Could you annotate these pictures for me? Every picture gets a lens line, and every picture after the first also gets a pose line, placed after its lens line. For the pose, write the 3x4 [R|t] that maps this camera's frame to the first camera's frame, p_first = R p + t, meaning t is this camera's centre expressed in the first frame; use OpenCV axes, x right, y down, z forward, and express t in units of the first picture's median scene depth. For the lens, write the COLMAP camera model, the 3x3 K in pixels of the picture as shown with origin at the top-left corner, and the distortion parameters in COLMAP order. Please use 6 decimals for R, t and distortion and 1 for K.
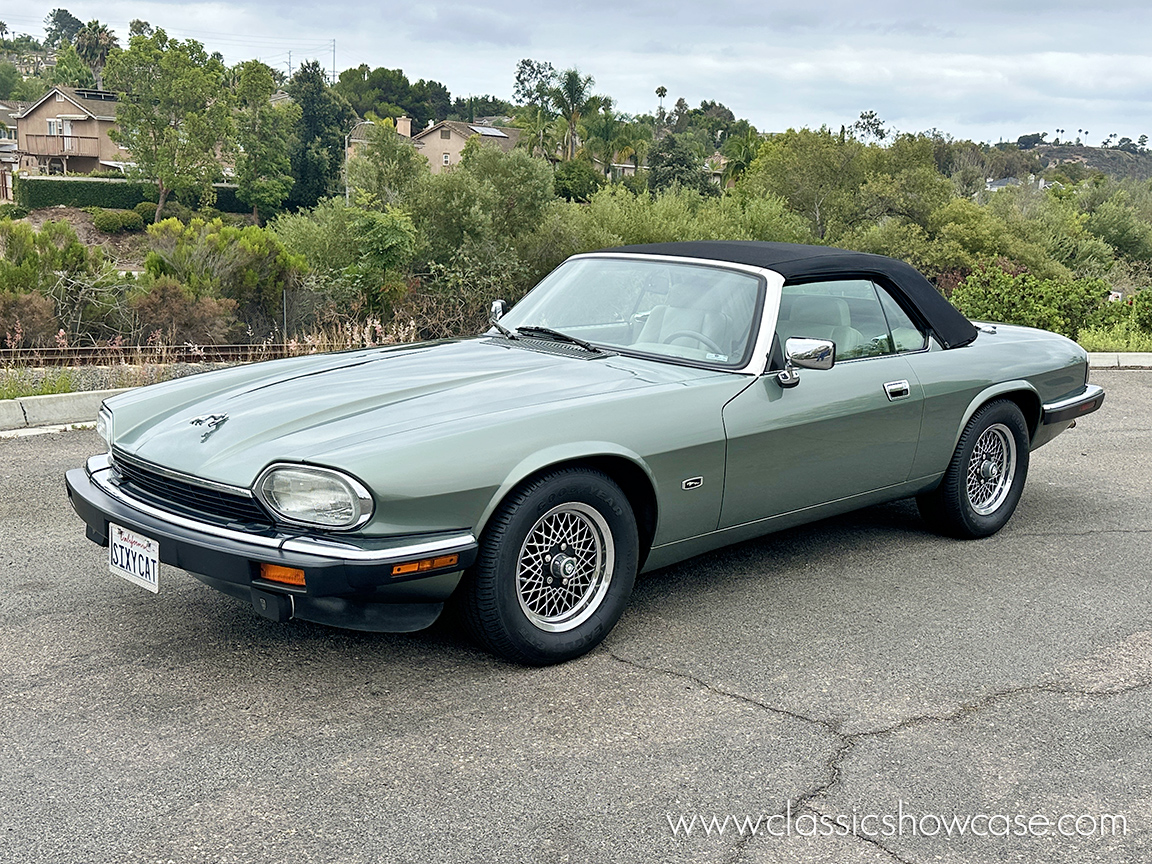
lens RADIAL K [[1313.1, 0, 625.7], [0, 1313.1, 508.5], [0, 0, 1]] dist [0.189769, -0.405997]
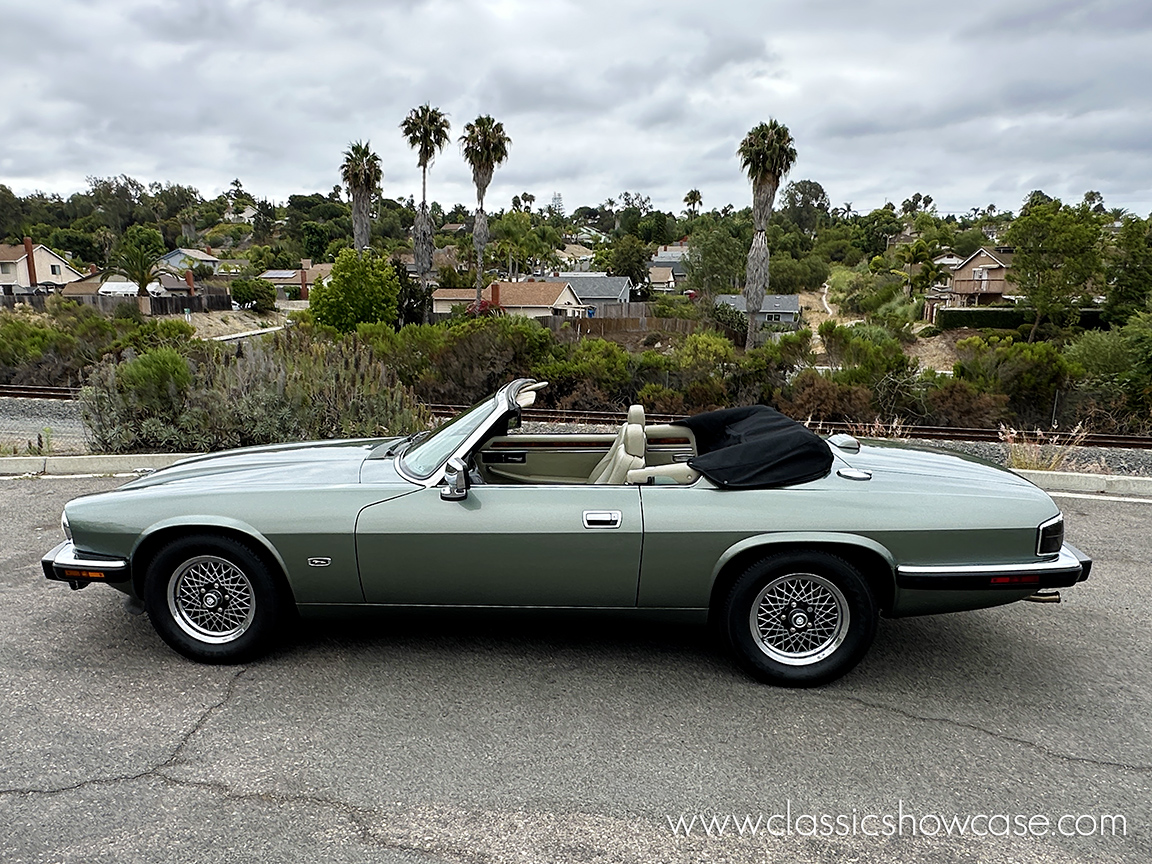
lens RADIAL K [[867.5, 0, 528.7], [0, 867.5, 528.5], [0, 0, 1]] dist [-0.004444, -0.004725]
pose [[0.631225, 0.160771, -0.758754, 0.617271], [-0.155545, 0.984646, 0.079233, -0.113117], [0.759842, 0.068006, 0.646541, 0.450155]]
